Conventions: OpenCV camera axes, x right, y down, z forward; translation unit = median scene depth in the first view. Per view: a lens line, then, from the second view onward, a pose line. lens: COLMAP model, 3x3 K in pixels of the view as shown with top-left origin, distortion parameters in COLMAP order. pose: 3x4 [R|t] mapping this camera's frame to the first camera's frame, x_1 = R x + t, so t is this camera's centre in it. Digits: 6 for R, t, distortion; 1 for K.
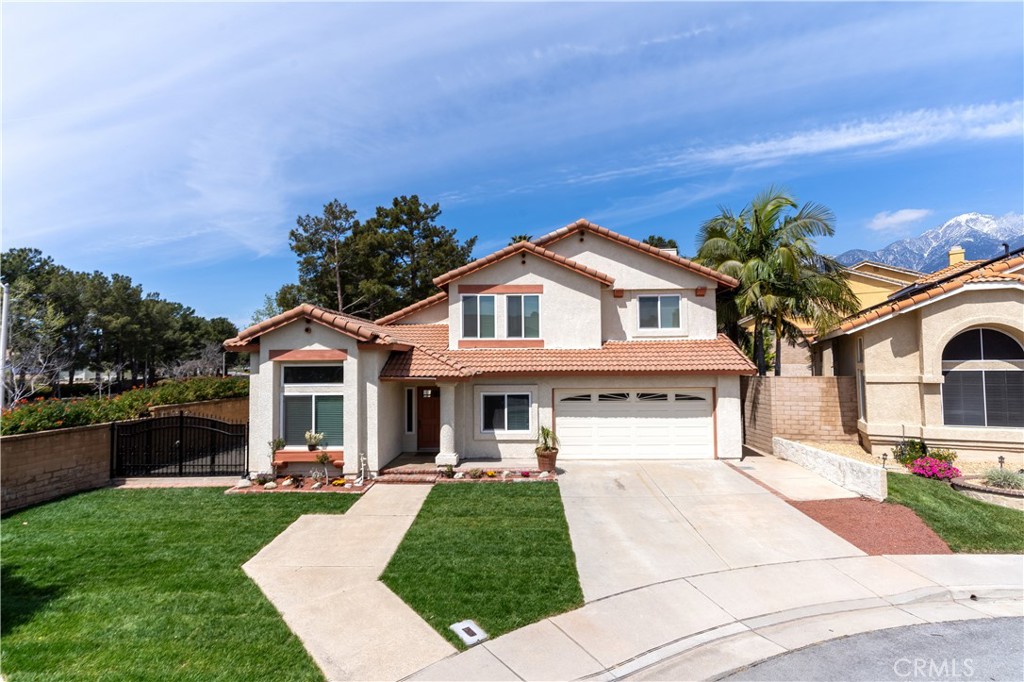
lens RADIAL K [[517.3, 0, 510.2], [0, 517.3, 323.9], [0, 0, 1]] dist [0.000726, -0.000127]
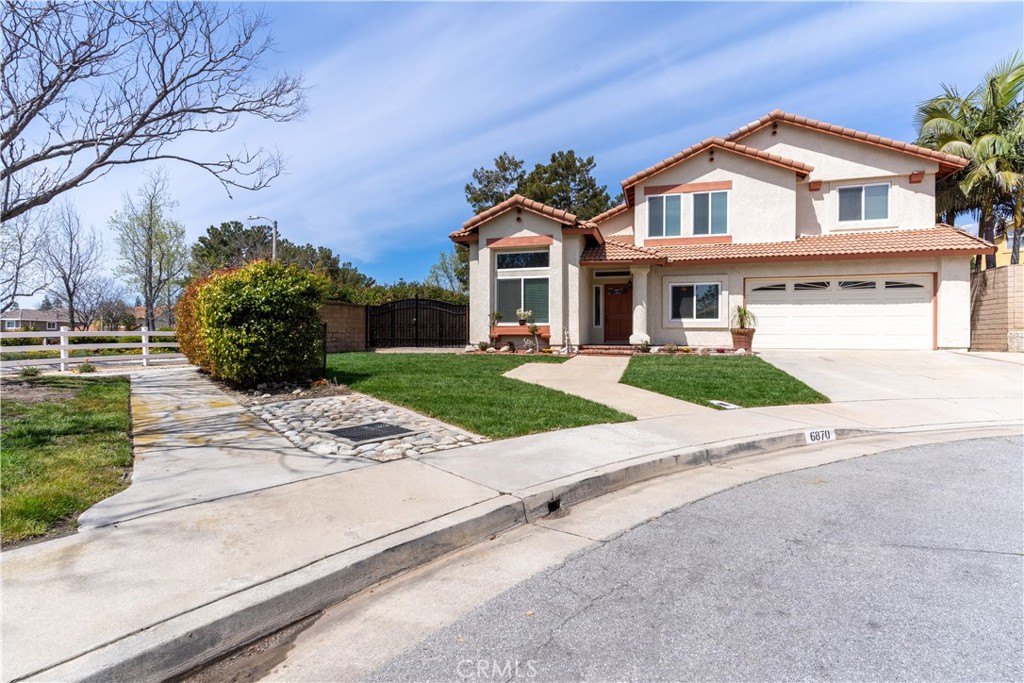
lens RADIAL K [[488.6, 0, 511.2], [0, 488.6, 324.9], [0, 0, 1]] dist [0.003731, -0.000136]
pose [[0.965005, 0.007237, -0.262132, -0.120181], [0.006432, 0.998665, 0.051249, 0.185601], [0.262153, -0.051141, 0.963670, -0.054513]]
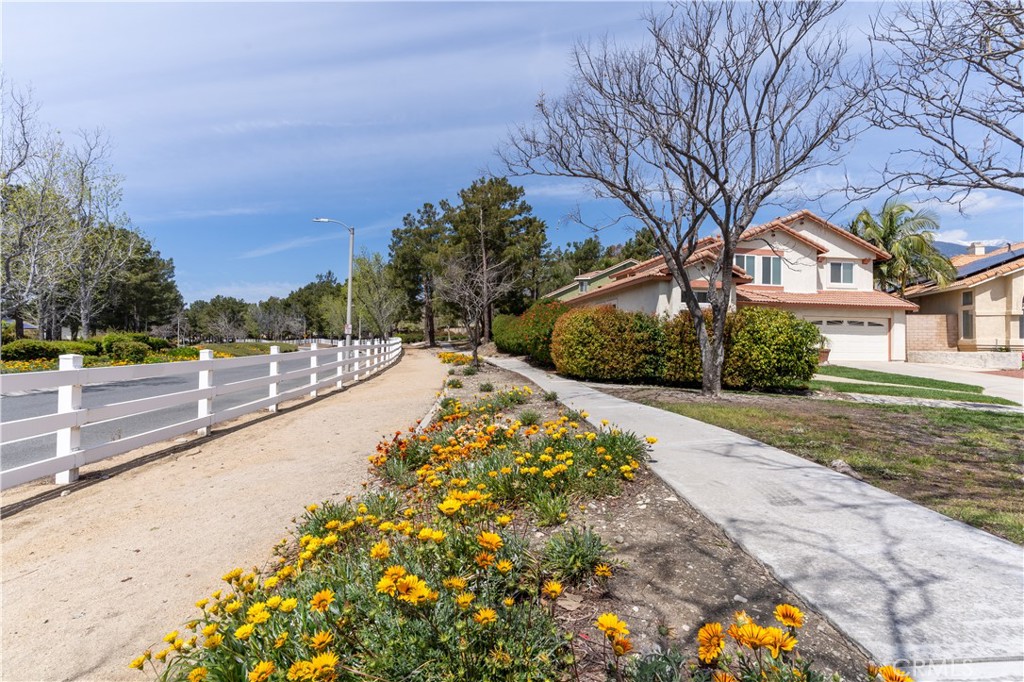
lens RADIAL K [[488.6, 0, 511.2], [0, 488.6, 324.4], [0, 0, 1]] dist [0.003731, -0.000136]
pose [[0.980220, 0.028958, 0.195780, -1.209591], [-0.033220, 0.999276, 0.018519, 0.171658], [-0.195102, -0.024657, 0.980473, -0.319887]]
